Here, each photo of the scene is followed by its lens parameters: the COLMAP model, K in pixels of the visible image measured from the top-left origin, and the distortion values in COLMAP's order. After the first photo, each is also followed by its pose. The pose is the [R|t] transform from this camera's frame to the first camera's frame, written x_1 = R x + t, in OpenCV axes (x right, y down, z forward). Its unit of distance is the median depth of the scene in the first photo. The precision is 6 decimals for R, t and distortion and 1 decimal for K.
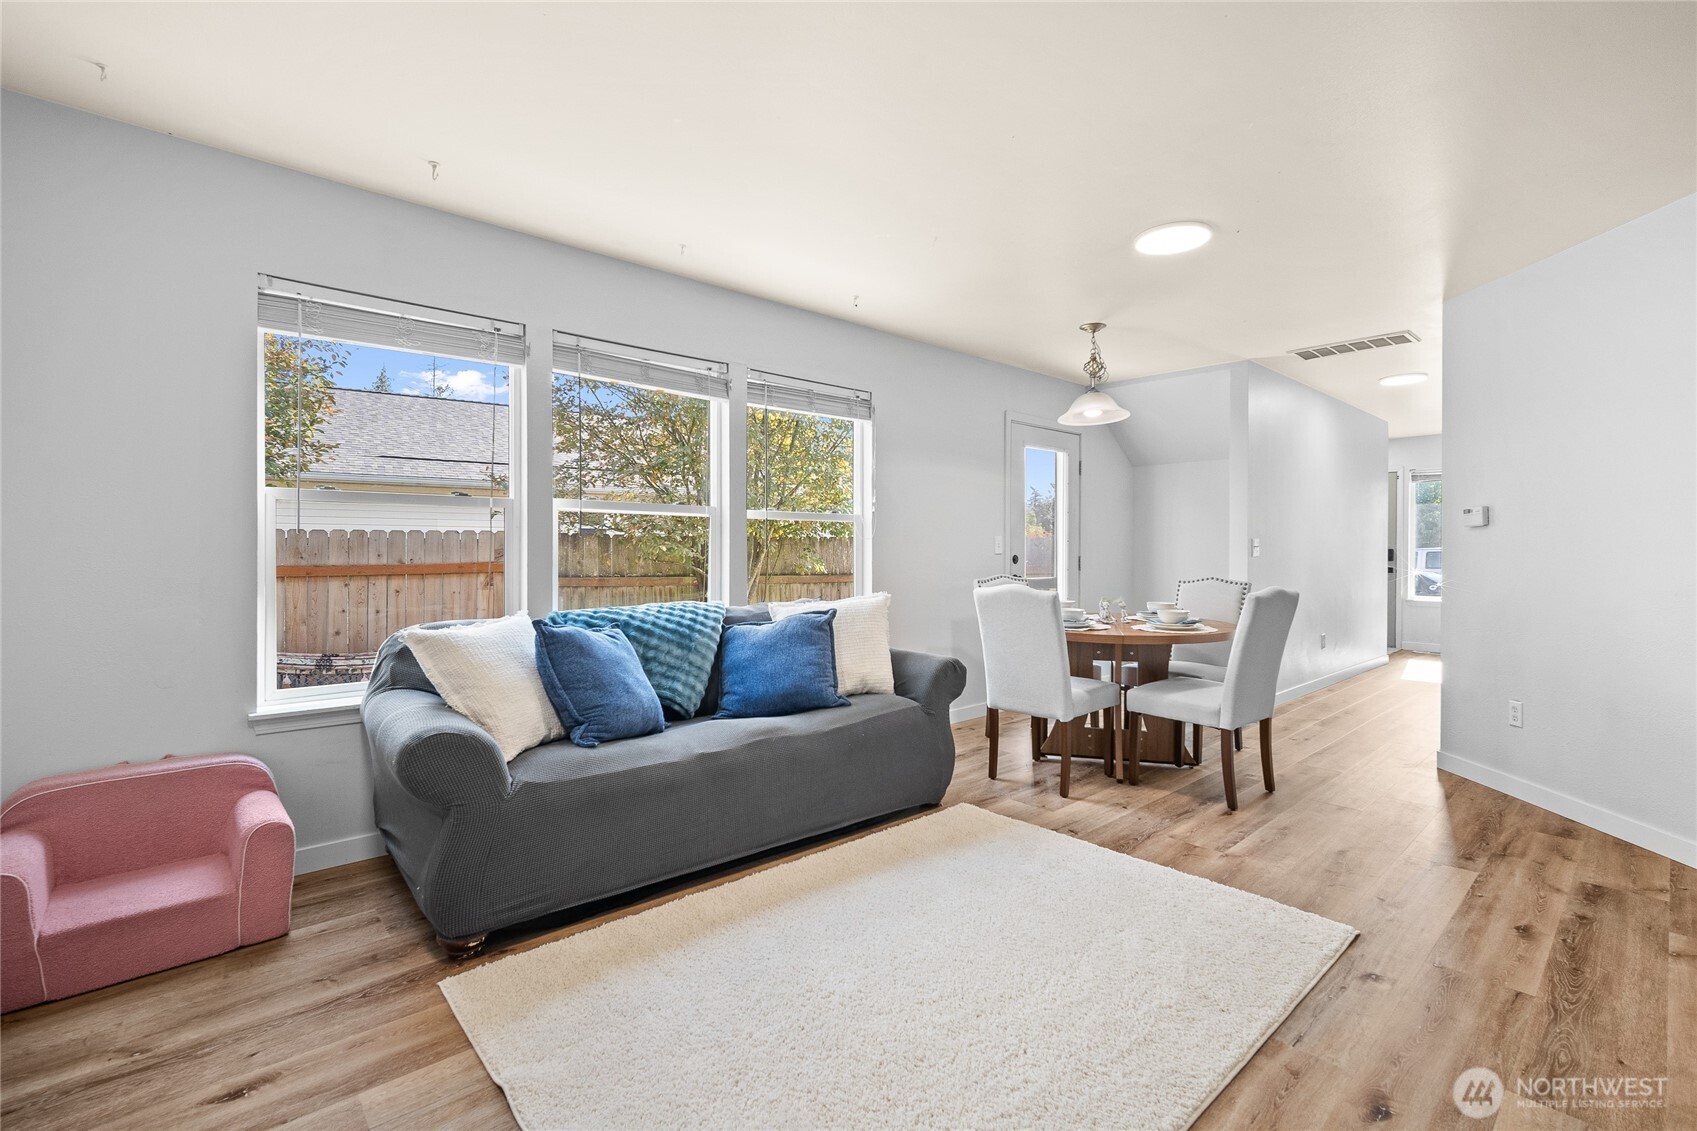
lens RADIAL K [[744.7, 0, 849.5], [0, 744.7, 551.7], [0, 0, 1]] dist [-0.014898, 0.004869]
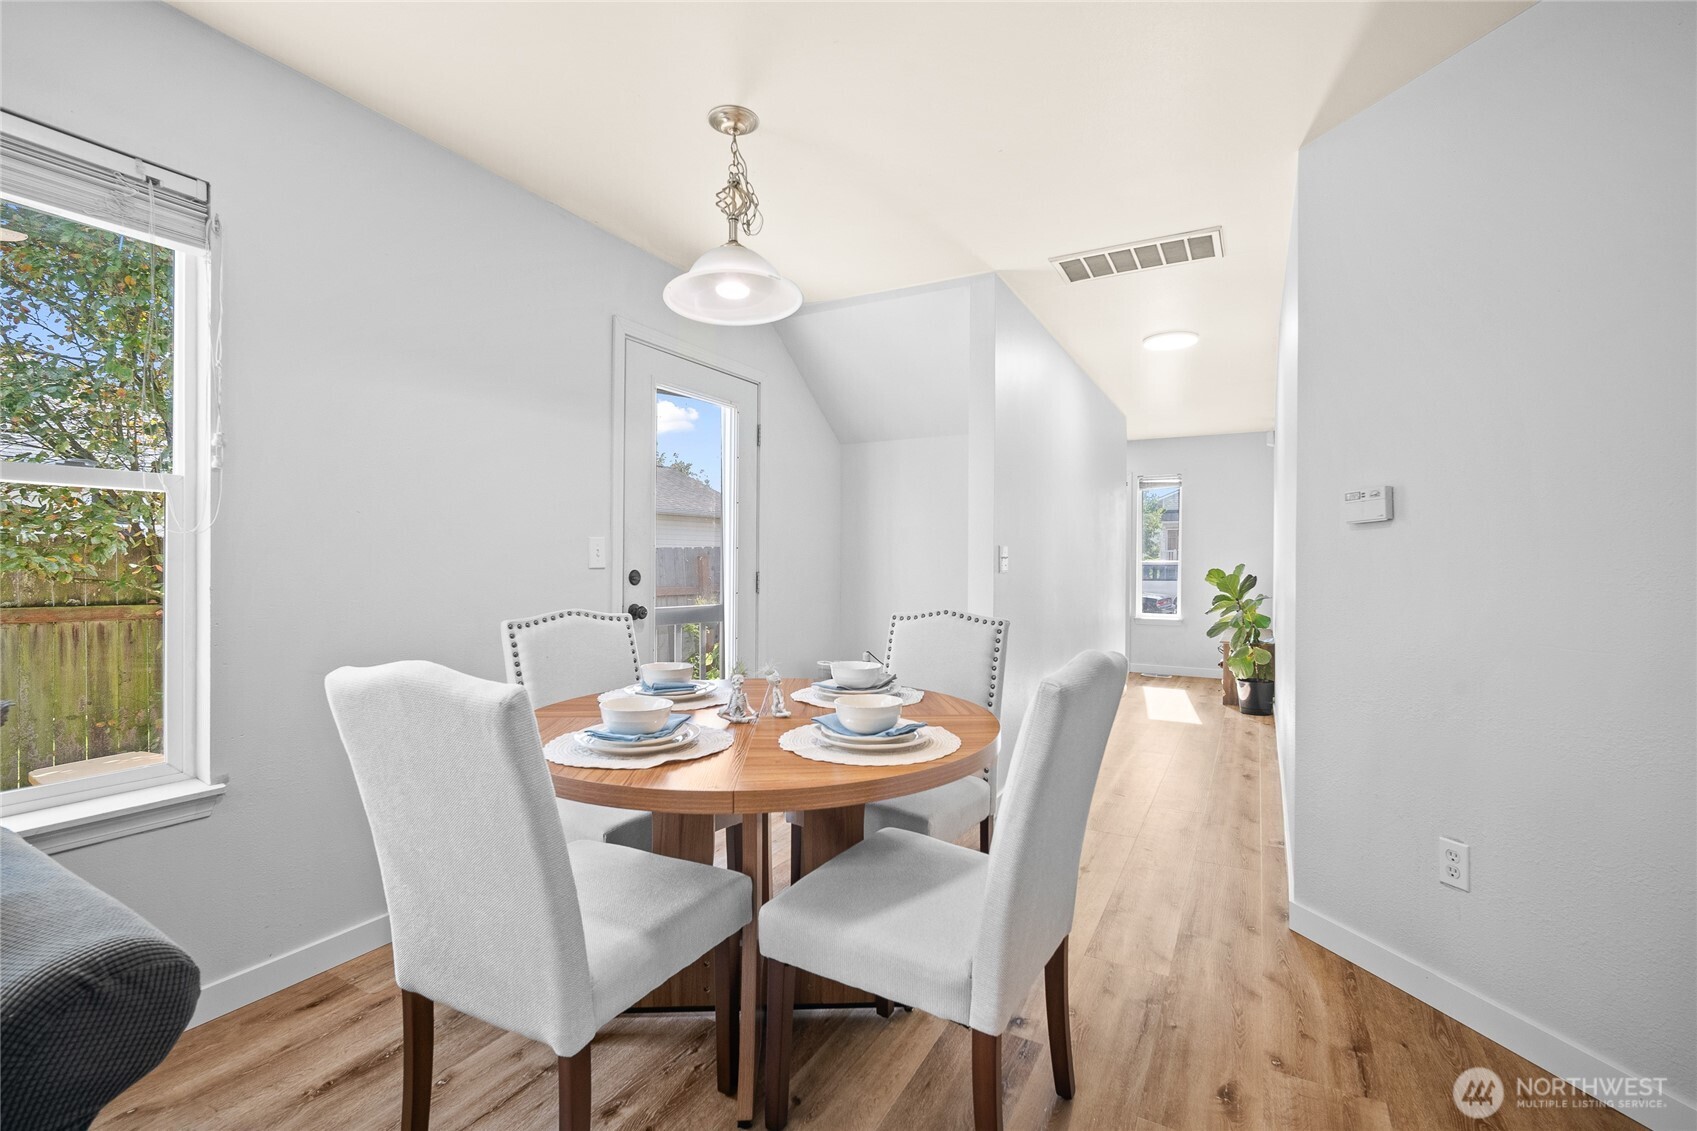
lens RADIAL K [[744.7, 0, 843.3], [0, 744.7, 560.9], [0, 0, 1]] dist [-0.014898, 0.004869]
pose [[0.946798, 0.004124, 0.321803, 0.300462], [-0.002909, 0.999987, -0.004255, -0.001137], [-0.321817, 0.003093, 0.946797, 0.631717]]
